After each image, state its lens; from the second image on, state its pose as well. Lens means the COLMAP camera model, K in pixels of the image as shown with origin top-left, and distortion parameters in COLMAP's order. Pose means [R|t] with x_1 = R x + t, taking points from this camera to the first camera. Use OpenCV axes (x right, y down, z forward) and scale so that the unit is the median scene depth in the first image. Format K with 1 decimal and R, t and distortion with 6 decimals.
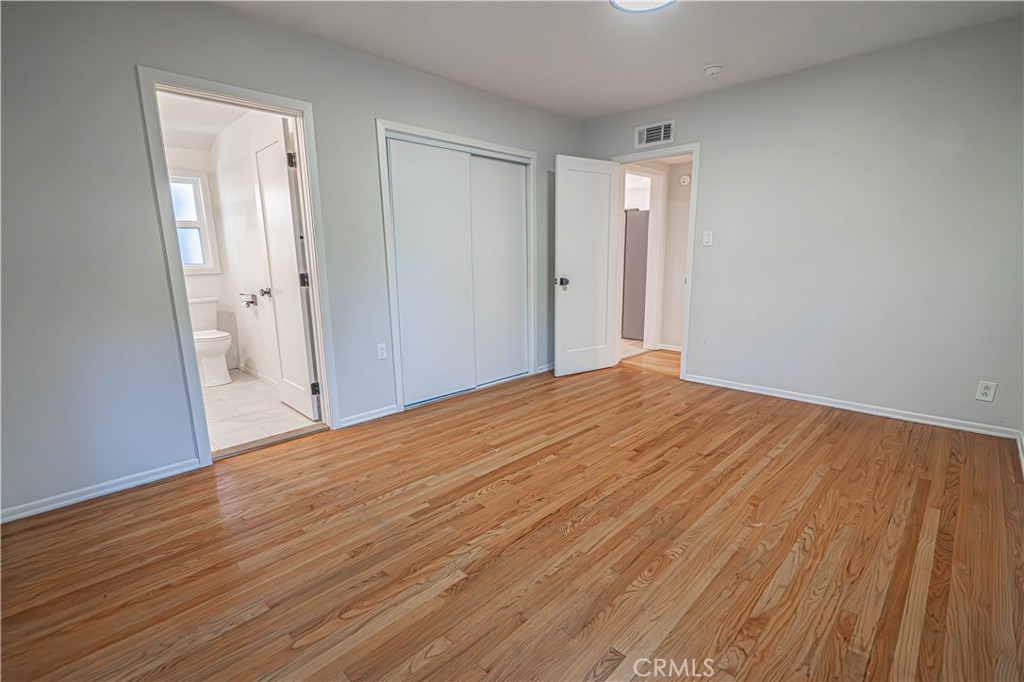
lens RADIAL K [[465.5, 0, 517.3], [0, 465.5, 347.3], [0, 0, 1]] dist [-0.000879, 0.000521]
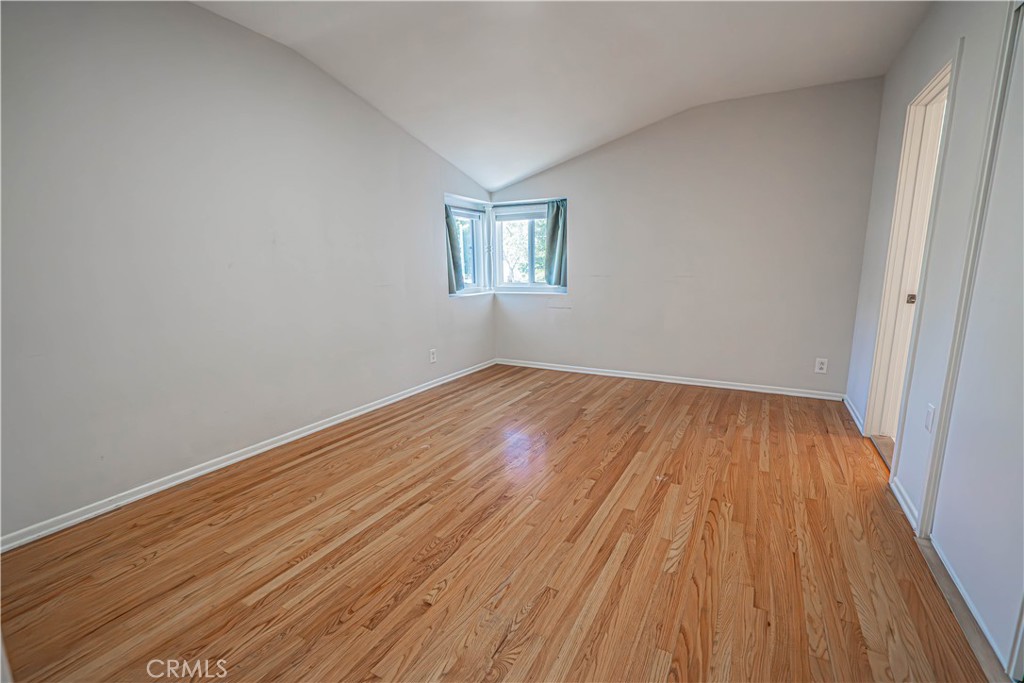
lens RADIAL K [[465.5, 0, 517.3], [0, 465.5, 347.8], [0, 0, 1]] dist [-0.000879, 0.000521]
pose [[-0.960652, 0.071954, -0.268274, 0.481144], [-0.031805, 0.931013, 0.363596, -0.359895], [0.275929, 0.357822, -0.892091, 1.803142]]
